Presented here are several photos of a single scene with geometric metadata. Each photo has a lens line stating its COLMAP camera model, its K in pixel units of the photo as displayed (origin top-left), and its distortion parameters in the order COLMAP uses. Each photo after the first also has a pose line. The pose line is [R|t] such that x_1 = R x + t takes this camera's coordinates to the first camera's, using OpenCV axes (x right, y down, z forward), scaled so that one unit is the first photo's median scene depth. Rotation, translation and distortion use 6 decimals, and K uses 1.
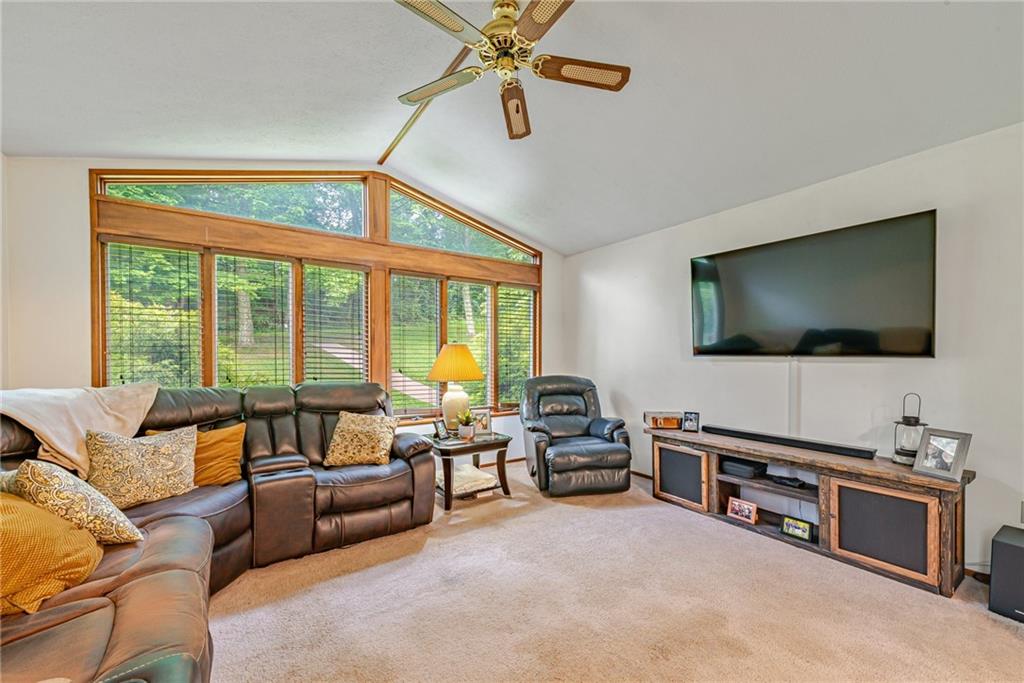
lens RADIAL K [[420.4, 0, 483.6], [0, 420.4, 356.8], [0, 0, 1]] dist [0.023902, -0.000036]
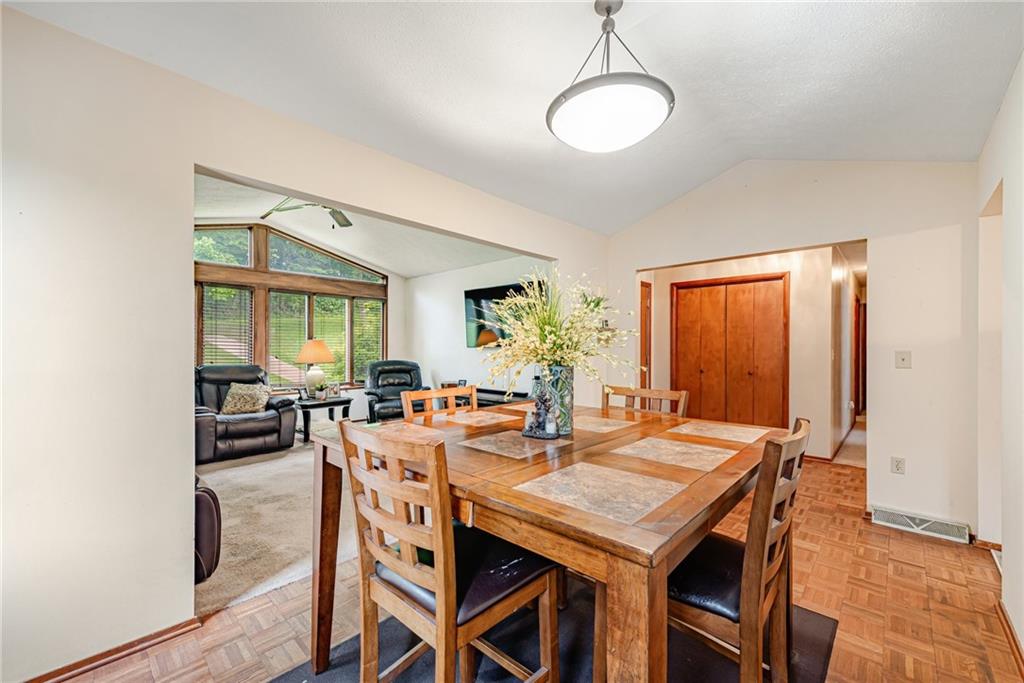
lens RADIAL K [[432.7, 0, 510.3], [0, 432.7, 344.2], [0, 0, 1]] dist [0.009189, -0.000151]
pose [[0.967733, 0.001741, 0.251973, 0.233293], [0.000906, 0.999946, -0.010391, 0.003845], [-0.251977, 0.010284, 0.967678, -0.749554]]
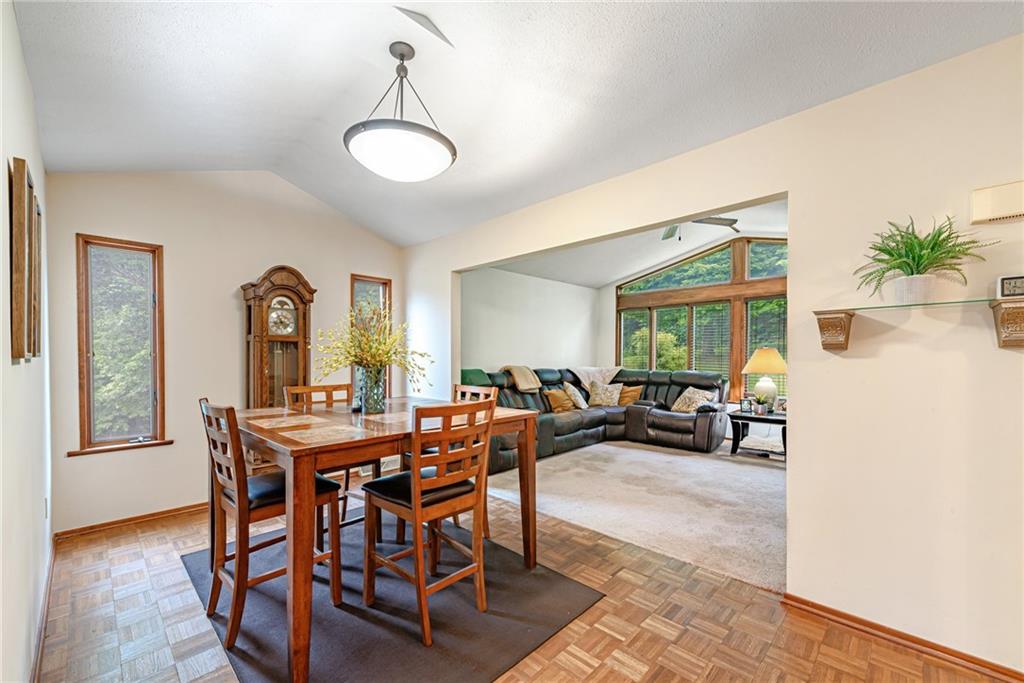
lens RADIAL K [[422.0, 0, 498.5], [0, 422.0, 367.0], [0, 0, 1]] dist [0.019156, -0.000028]
pose [[0.189929, 0.025360, -0.981470, 1.213115], [-0.004107, 0.999678, 0.025036, 0.001312], [0.981789, -0.000724, 0.189972, -0.161343]]
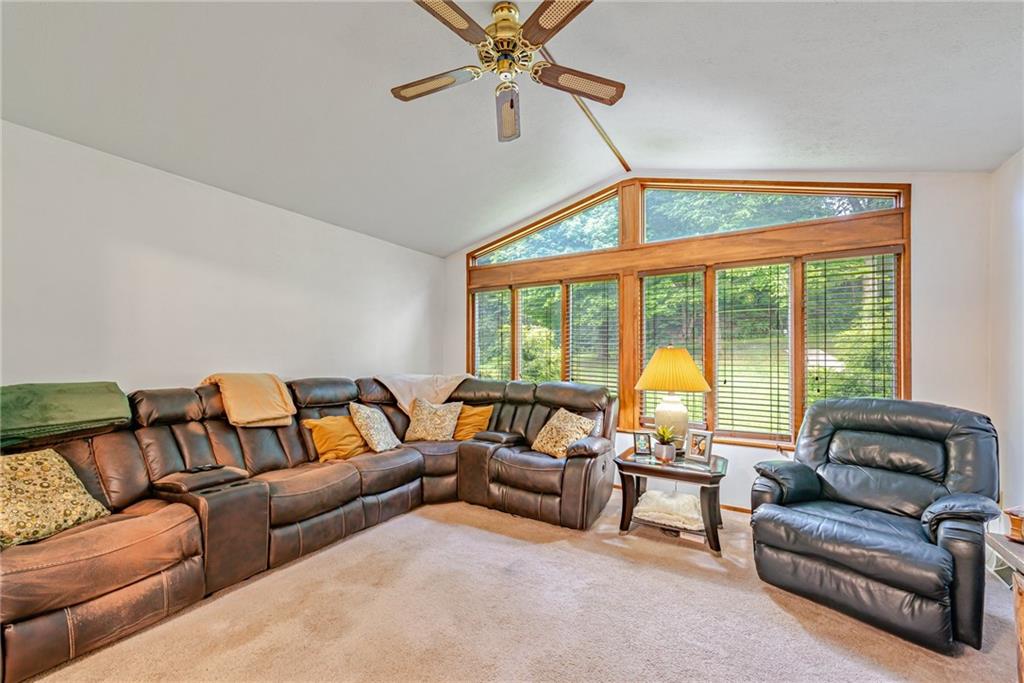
lens RADIAL K [[410.8, 0, 515.3], [0, 410.8, 349.4], [0, 0, 1]] dist [0.007784, -0.000084]
pose [[0.416630, -0.015037, -0.908952, 0.579930], [-0.016306, 0.999579, -0.024010, -0.000267], [0.908930, 0.024825, 0.416209, 0.380766]]
